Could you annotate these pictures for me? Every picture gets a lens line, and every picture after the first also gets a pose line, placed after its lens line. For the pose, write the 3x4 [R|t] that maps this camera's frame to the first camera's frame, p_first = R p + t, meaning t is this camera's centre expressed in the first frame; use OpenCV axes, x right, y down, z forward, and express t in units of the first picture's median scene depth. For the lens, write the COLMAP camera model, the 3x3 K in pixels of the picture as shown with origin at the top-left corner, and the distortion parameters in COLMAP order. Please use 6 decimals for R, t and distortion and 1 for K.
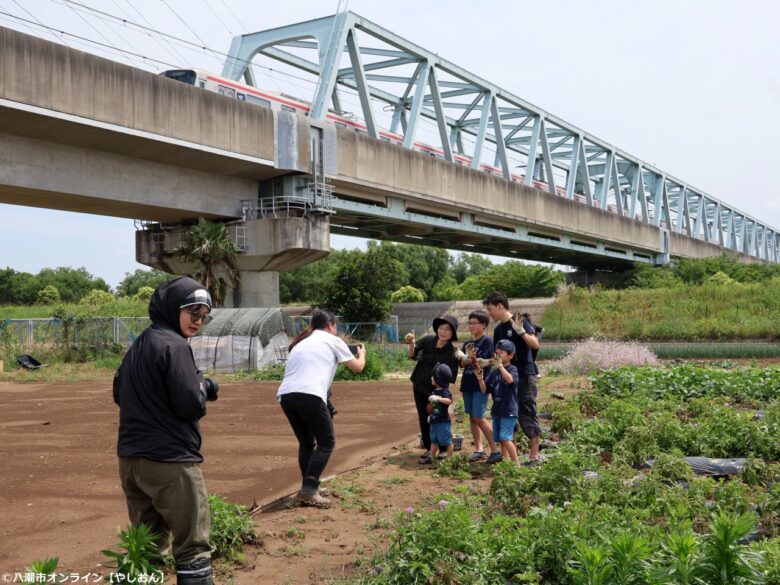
lens RADIAL K [[910.5, 0, 390.0], [0, 910.5, 292.5], [0, 0, 1]] dist [-0.002542, -0.004884]
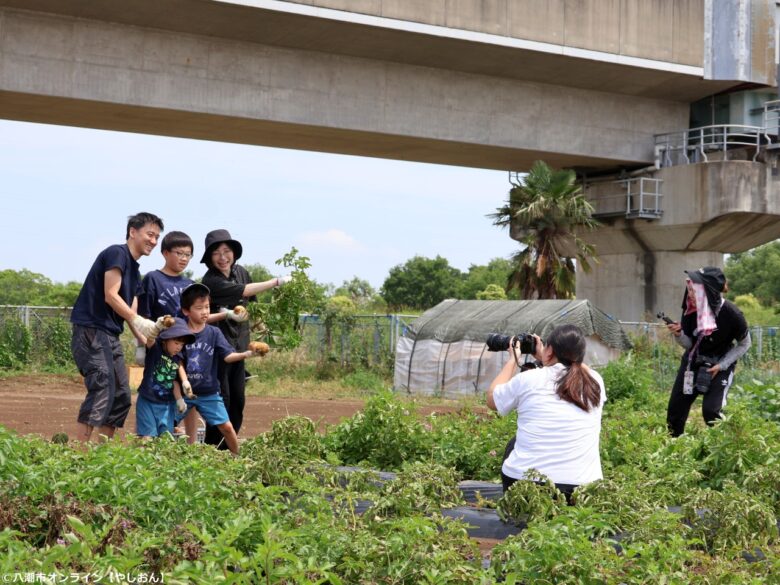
lens RADIAL K [[1514.4, 0, 390.0], [0, 1514.4, 292.5], [0, 0, 1]] dist [0.013751, 0.228847]
pose [[0.893261, 0.014191, -0.449315, 0.143955], [-0.017784, 0.999835, -0.003779, 0.011907], [0.449187, 0.011366, 0.893365, 0.016727]]
